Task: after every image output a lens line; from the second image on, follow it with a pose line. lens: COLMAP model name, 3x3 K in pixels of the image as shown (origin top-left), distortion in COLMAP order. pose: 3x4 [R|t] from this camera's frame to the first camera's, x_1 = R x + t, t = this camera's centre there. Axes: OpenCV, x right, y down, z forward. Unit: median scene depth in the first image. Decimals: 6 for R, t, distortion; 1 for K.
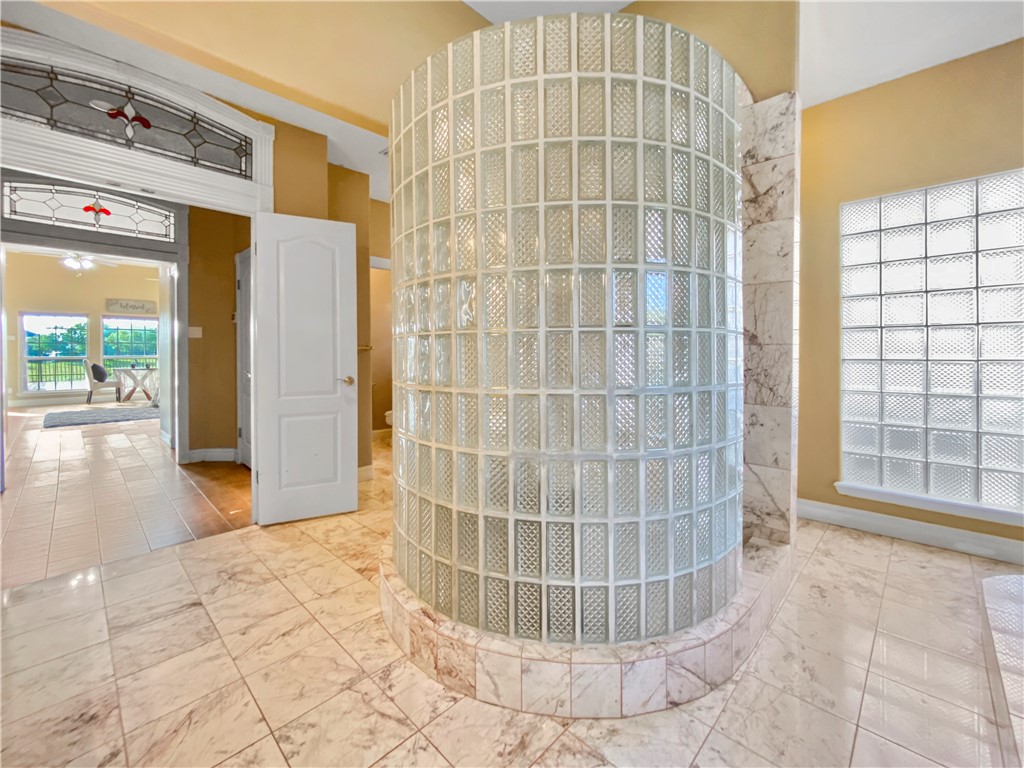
lens RADIAL K [[426.6, 0, 517.9], [0, 426.6, 362.0], [0, 0, 1]] dist [-0.000740, -0.001377]
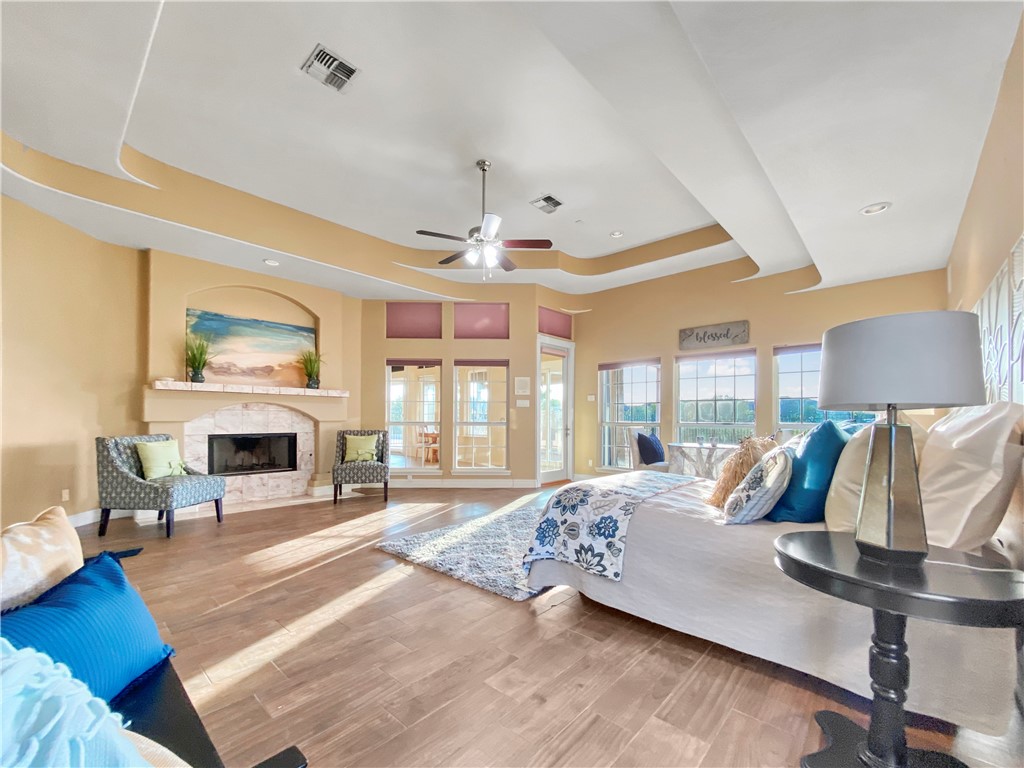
lens RADIAL K [[426.6, 0, 504.8], [0, 426.6, 423.0], [0, 0, 1]] dist [-0.000740, -0.001377]
pose [[0.031509, 0.015068, -0.999390, -0.344099], [-0.006193, 0.999870, 0.014880, -0.018522], [0.999484, 0.005721, 0.031599, 0.736286]]
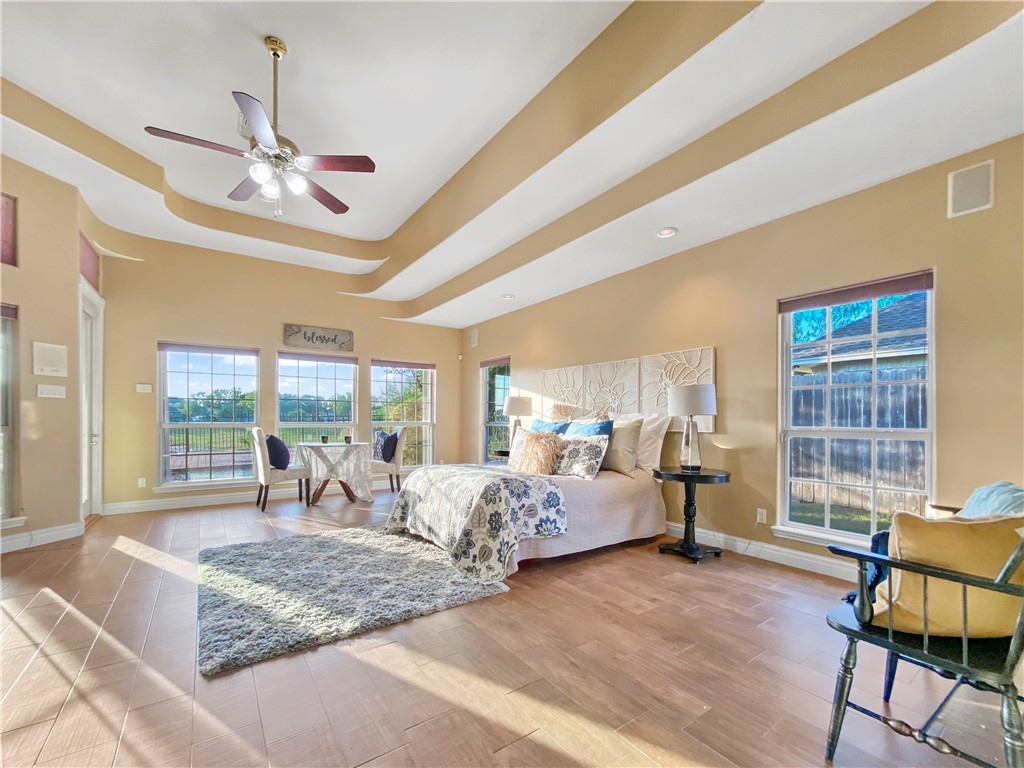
lens RADIAL K [[426.6, 0, 522.8], [0, 426.6, 420.6], [0, 0, 1]] dist [-0.000740, -0.001377]
pose [[0.982793, 0.006181, -0.184605, -0.540790], [-0.006680, 0.999976, -0.002081, -0.015544], [0.184587, 0.003278, 0.982811, 0.487594]]
